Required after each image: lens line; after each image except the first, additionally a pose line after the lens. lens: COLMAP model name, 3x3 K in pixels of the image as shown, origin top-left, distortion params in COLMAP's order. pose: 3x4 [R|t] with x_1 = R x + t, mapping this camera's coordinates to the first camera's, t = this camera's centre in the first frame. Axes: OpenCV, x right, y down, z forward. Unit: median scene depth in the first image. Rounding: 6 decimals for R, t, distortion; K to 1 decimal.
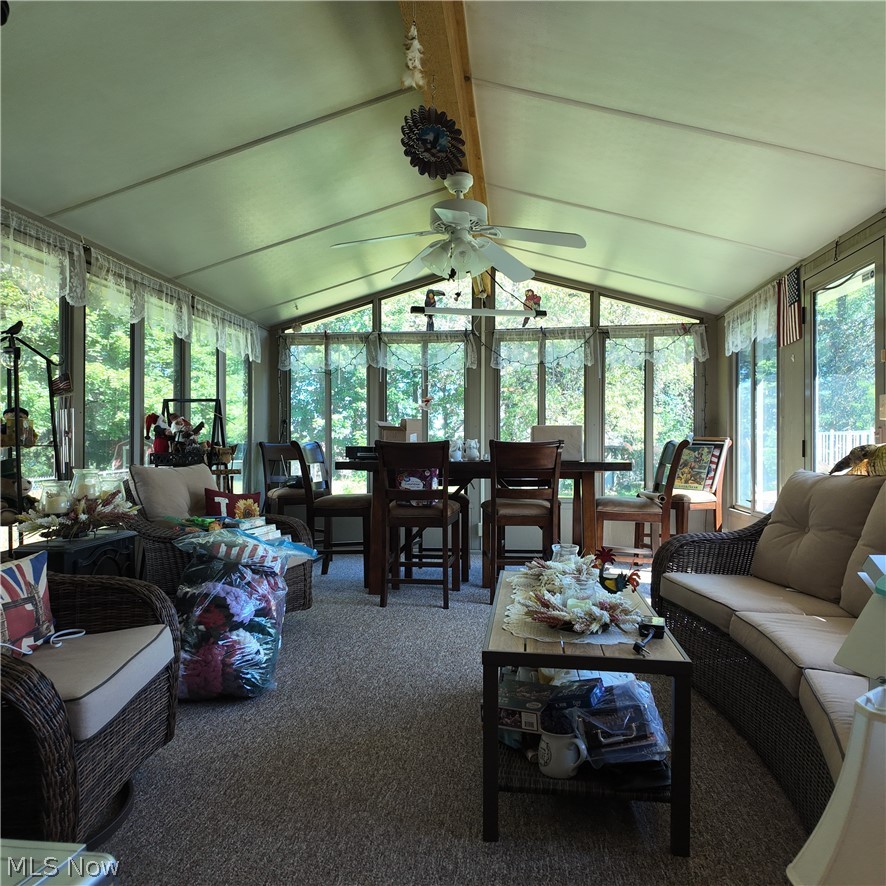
lens RADIAL K [[650.1, 0, 443.0], [0, 650.1, 443.0], [0, 0, 1]] dist [0.002093, 0.001045]
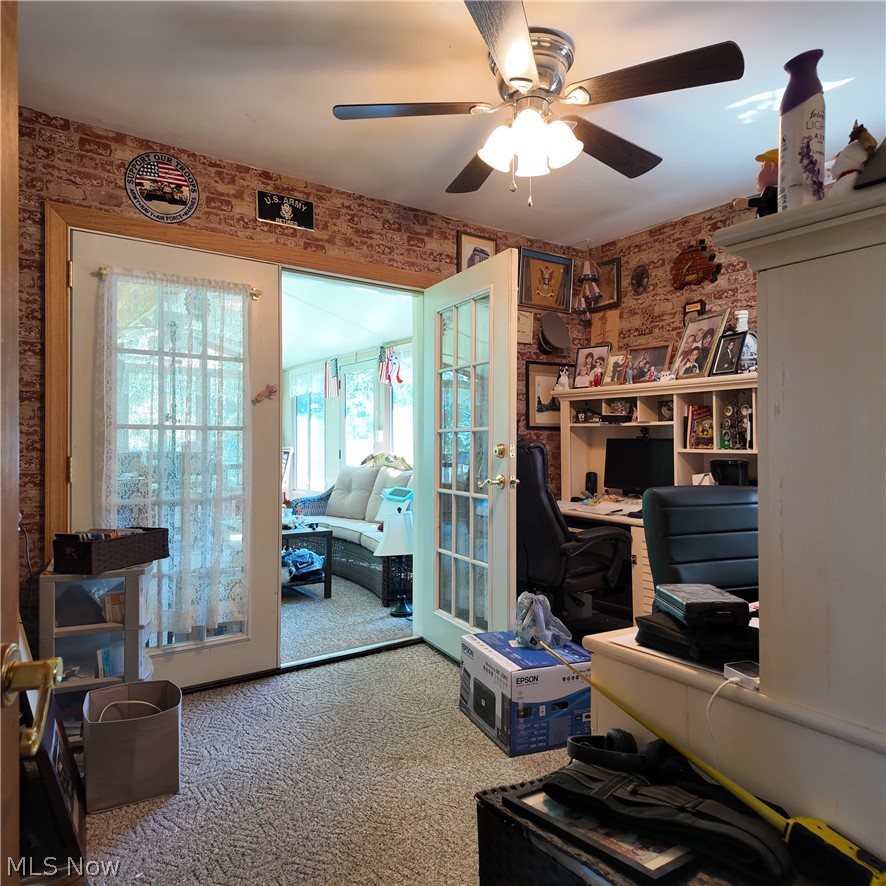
lens RADIAL K [[650.1, 0, 443.0], [0, 650.1, 443.0], [0, 0, 1]] dist [0.002093, 0.001045]
pose [[0.744545, 0.000014, 0.667572, -0.469647], [0.003001, 0.999990, -0.003368, -0.016992], [-0.667566, 0.004511, 0.744537, -0.591160]]
